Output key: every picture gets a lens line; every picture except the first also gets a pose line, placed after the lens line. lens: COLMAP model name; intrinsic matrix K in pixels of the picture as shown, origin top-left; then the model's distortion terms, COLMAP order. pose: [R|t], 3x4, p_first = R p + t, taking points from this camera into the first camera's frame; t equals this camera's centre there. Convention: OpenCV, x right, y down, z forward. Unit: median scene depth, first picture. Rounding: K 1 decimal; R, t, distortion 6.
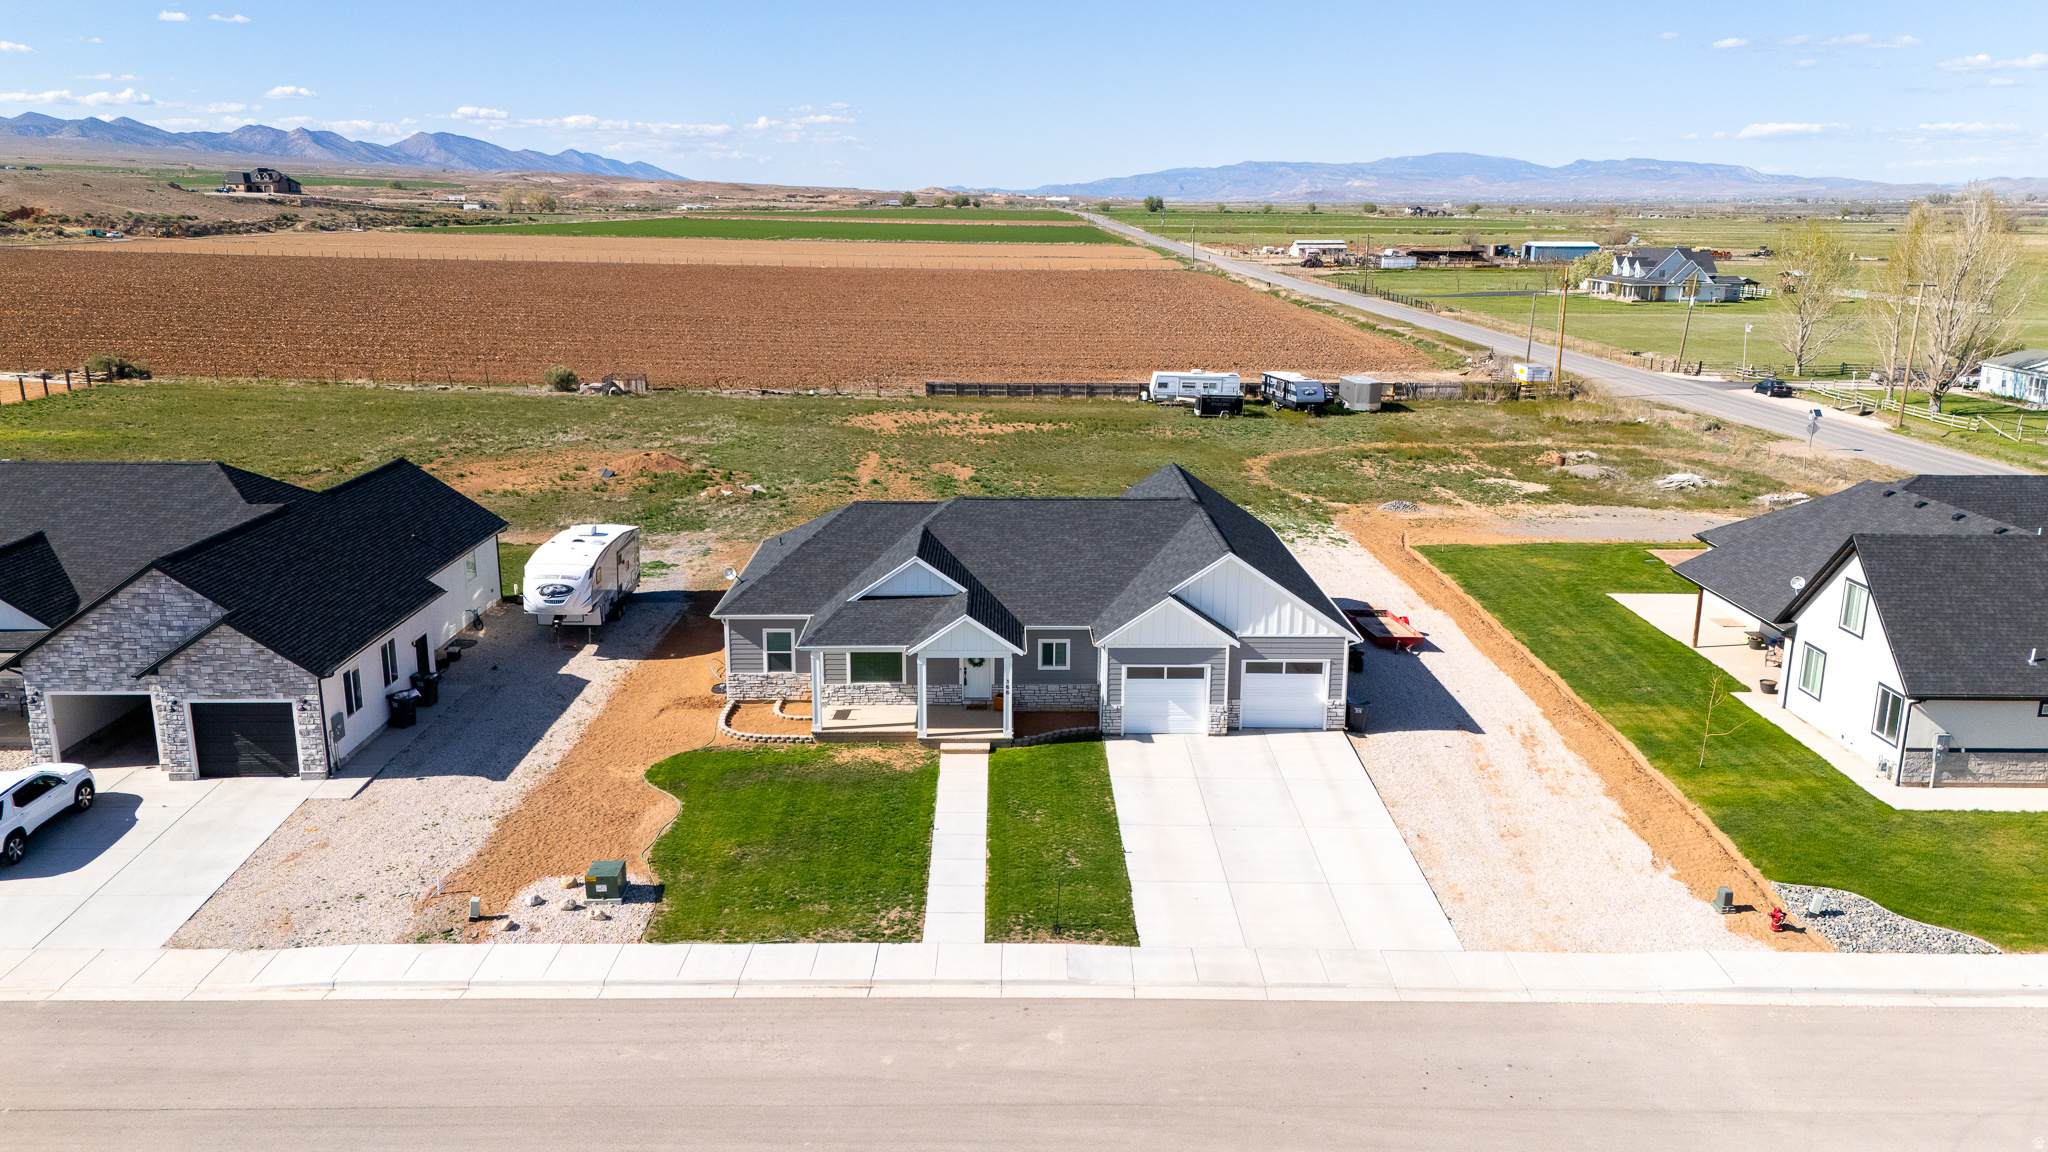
lens RADIAL K [[1493.9, 0, 1024.0], [0, 1493.9, 576.0], [0, 0, 1]] dist [0.078764, -0.077968]
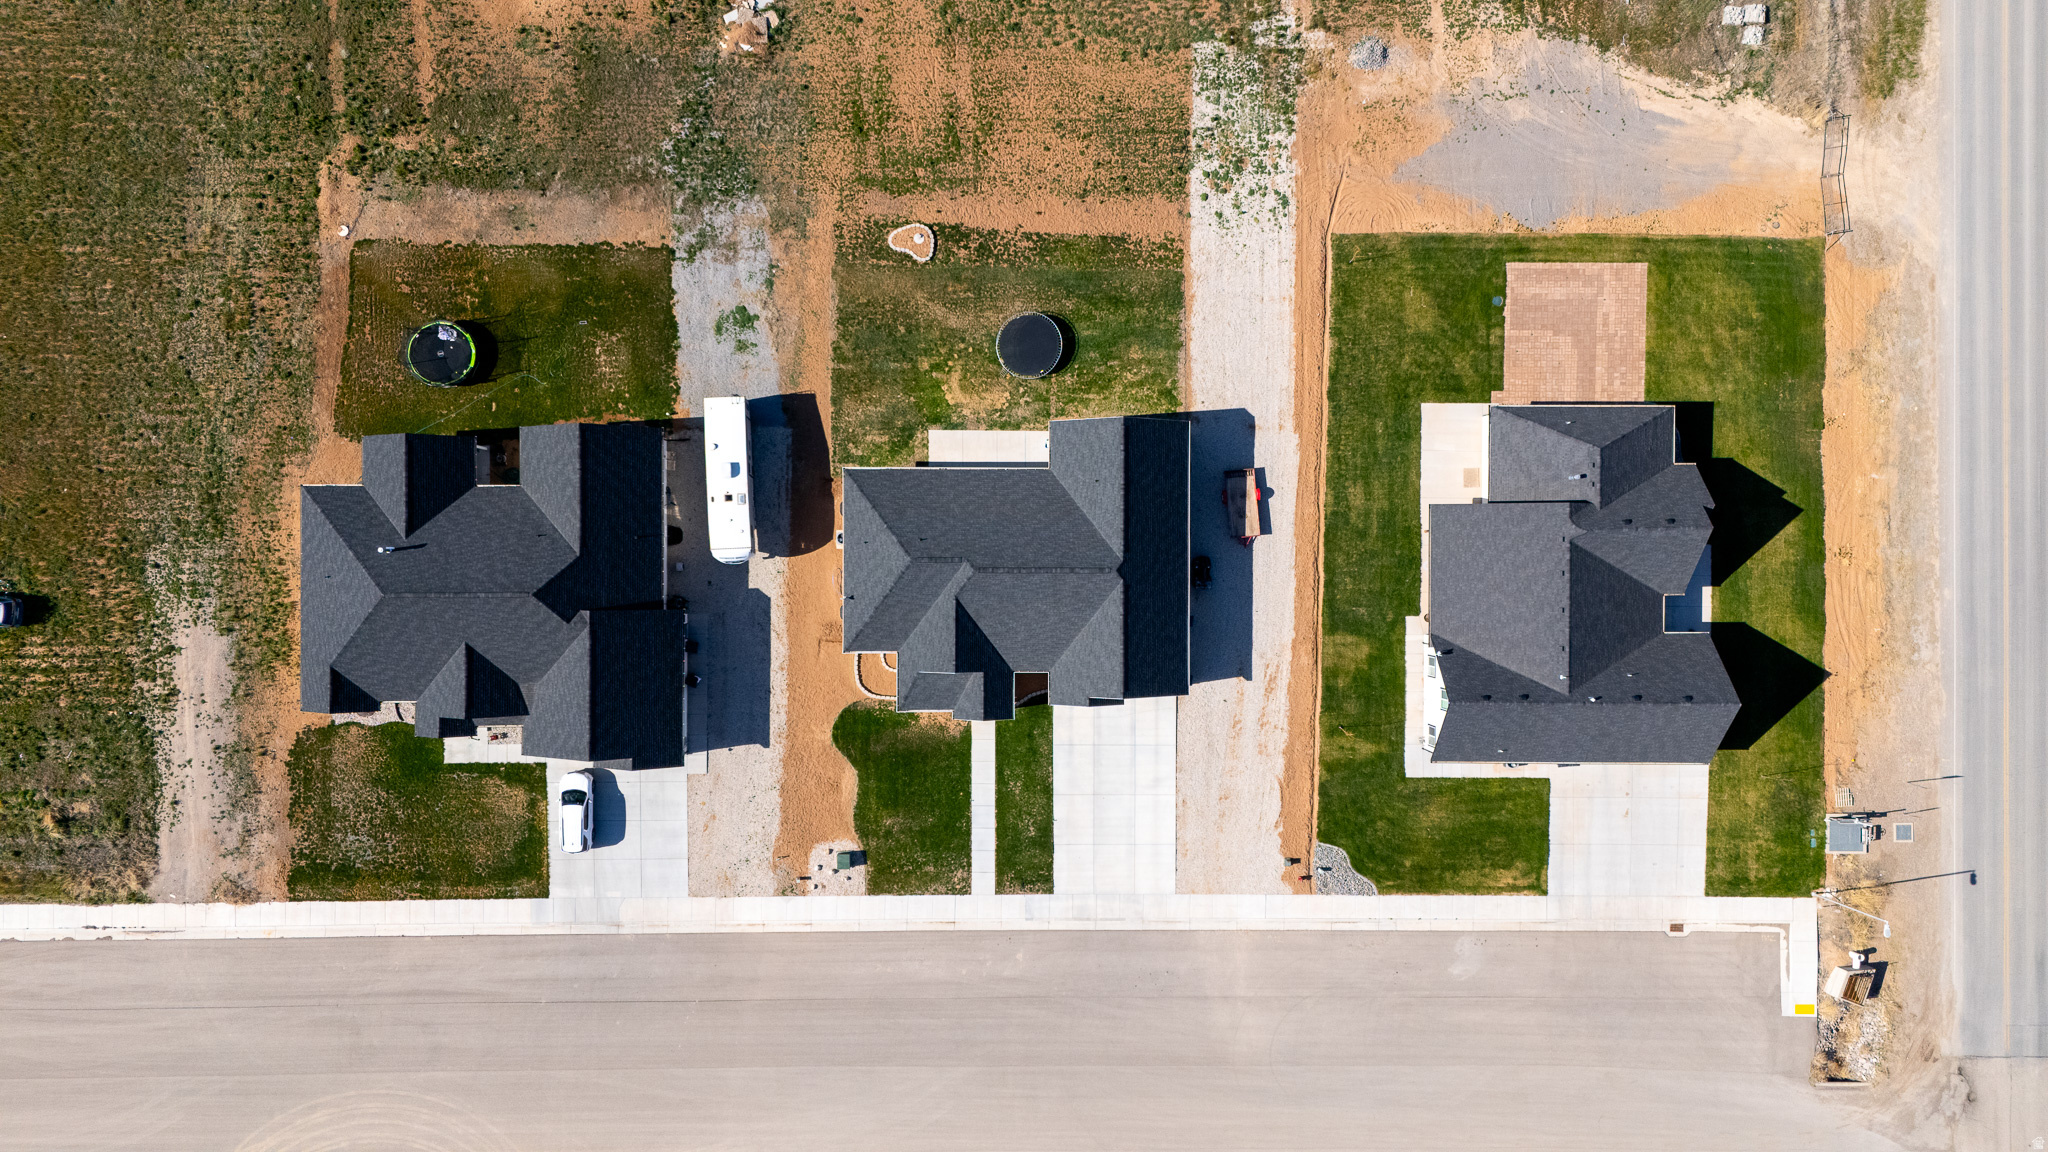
lens RADIAL K [[1493.9, 0, 1024.0], [0, 1493.9, 576.0], [0, 0, 1]] dist [0.078764, -0.077968]
pose [[0.999824, 0.015581, 0.010484, -0.008532], [-0.014132, 0.256535, 0.966432, -1.832656], [0.012369, -0.966409, 0.256710, 0.644614]]
